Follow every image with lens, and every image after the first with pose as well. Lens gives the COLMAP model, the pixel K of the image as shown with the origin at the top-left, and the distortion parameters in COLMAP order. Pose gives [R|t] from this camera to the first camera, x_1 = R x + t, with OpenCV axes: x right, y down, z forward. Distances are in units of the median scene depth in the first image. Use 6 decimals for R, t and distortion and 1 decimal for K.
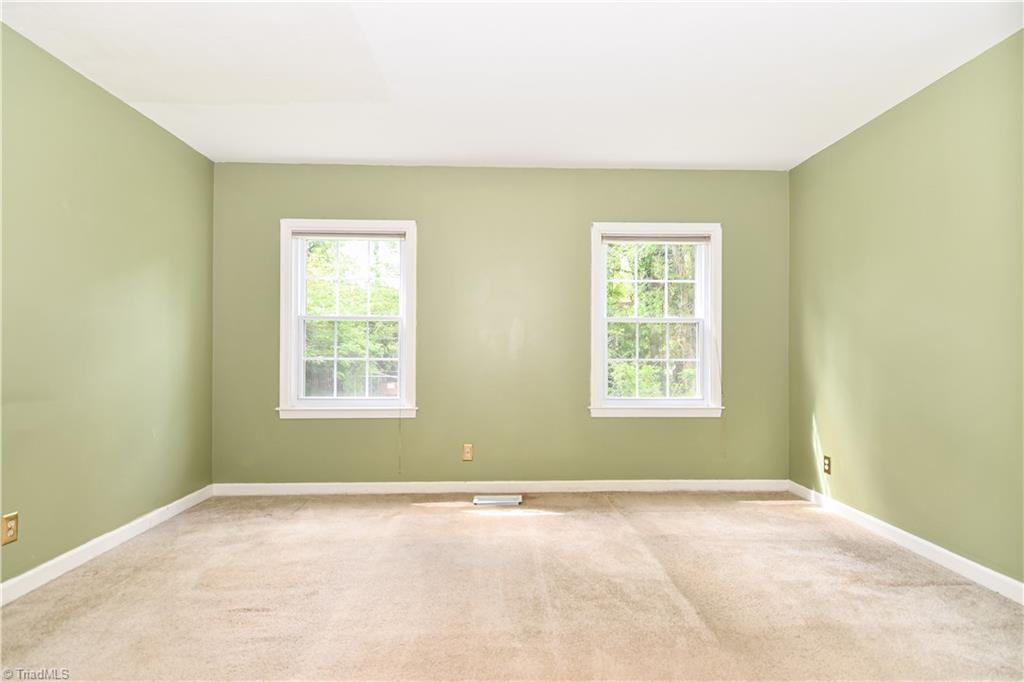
lens RADIAL K [[476.9, 0, 509.9], [0, 476.9, 347.2], [0, 0, 1]] dist [0.003268, -0.007986]
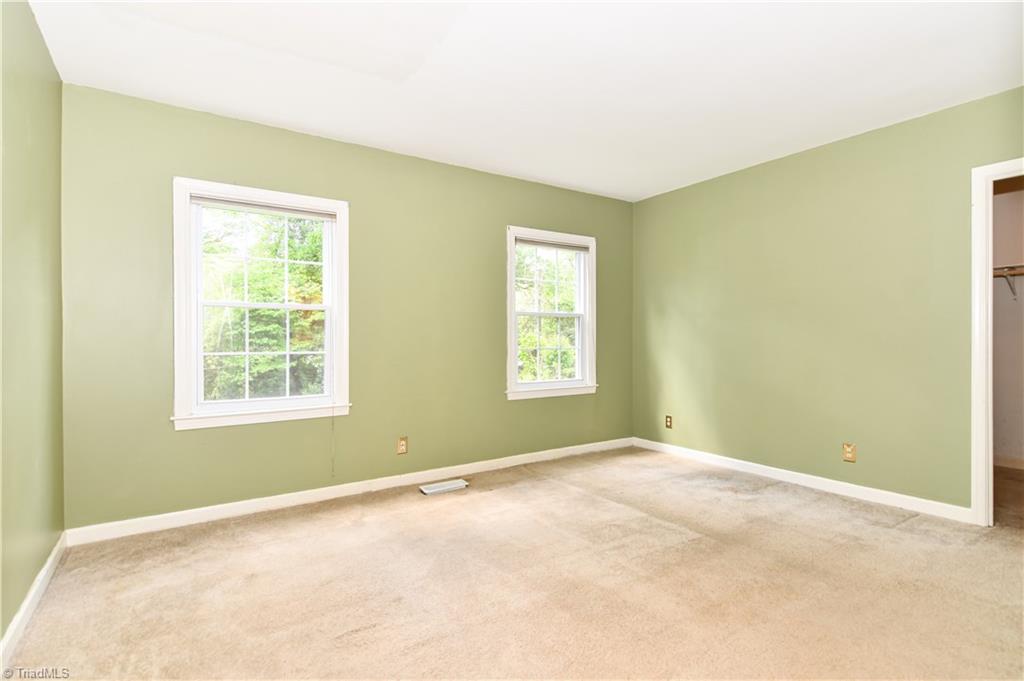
lens RADIAL K [[492.8, 0, 493.7], [0, 492.8, 338.4], [0, 0, 1]] dist [0.000770, -0.000769]
pose [[0.856588, -0.006428, 0.515960, -0.504300], [-0.000151, 0.999919, 0.012709, -0.014828], [-0.516000, -0.010964, 0.856518, 0.035222]]
